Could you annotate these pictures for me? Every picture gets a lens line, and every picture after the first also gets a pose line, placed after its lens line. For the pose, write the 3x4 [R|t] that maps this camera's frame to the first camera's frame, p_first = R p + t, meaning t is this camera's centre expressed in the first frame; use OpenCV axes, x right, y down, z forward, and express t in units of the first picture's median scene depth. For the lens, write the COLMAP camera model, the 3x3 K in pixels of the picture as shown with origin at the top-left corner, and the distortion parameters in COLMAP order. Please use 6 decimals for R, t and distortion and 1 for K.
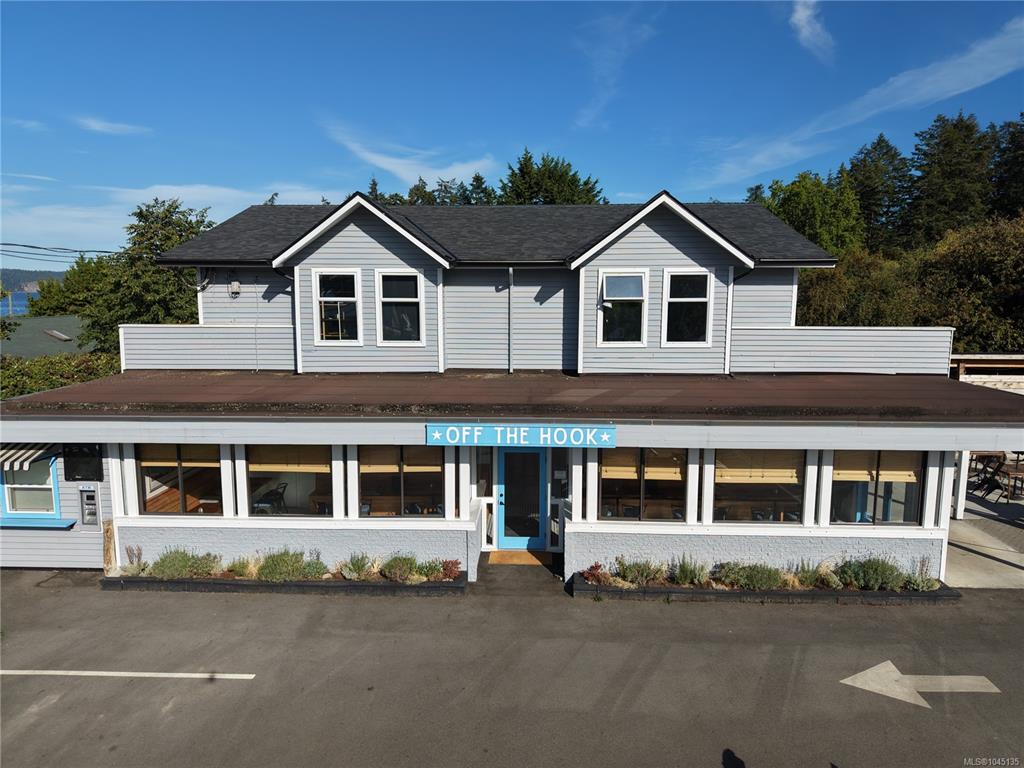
lens RADIAL K [[727.6, 0, 510.7], [0, 727.6, 362.7], [0, 0, 1]] dist [0.003334, -0.006593]
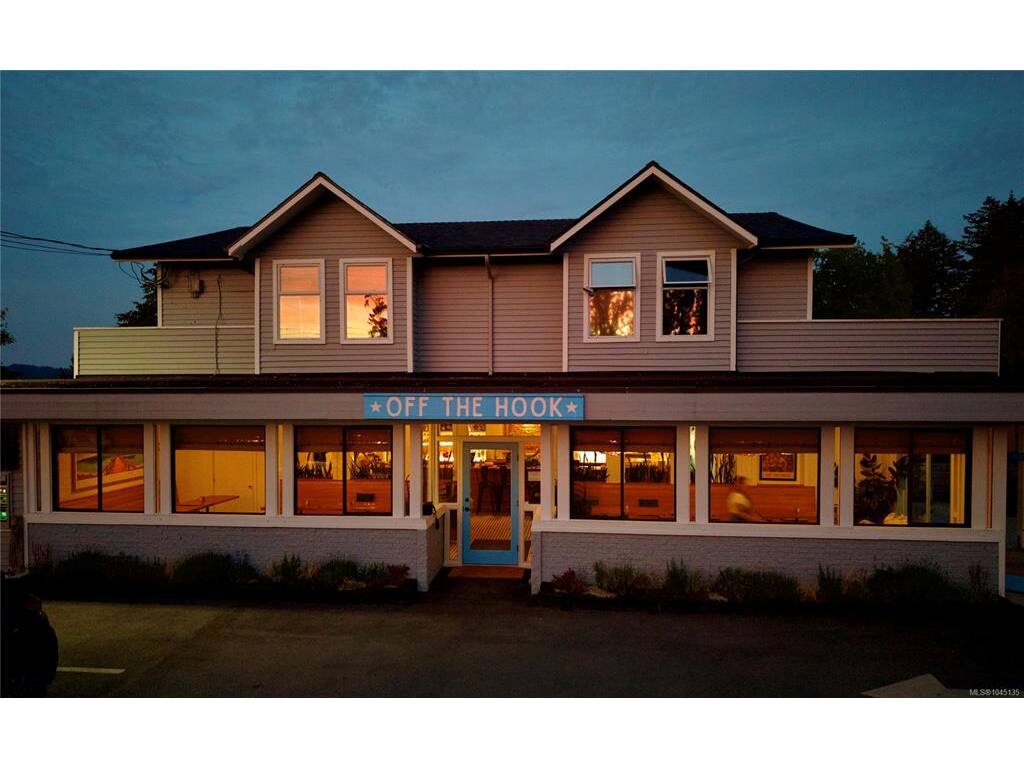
lens RADIAL K [[731.8, 0, 512.0], [0, 731.8, 384.0], [0, 0, 1]] dist [-0.003902, 0.002568]
pose [[0.997983, -0.003655, -0.063373, 0.103524], [-0.003638, 0.993407, -0.114583, 0.155876], [0.063374, 0.114583, 0.991390, 0.137090]]
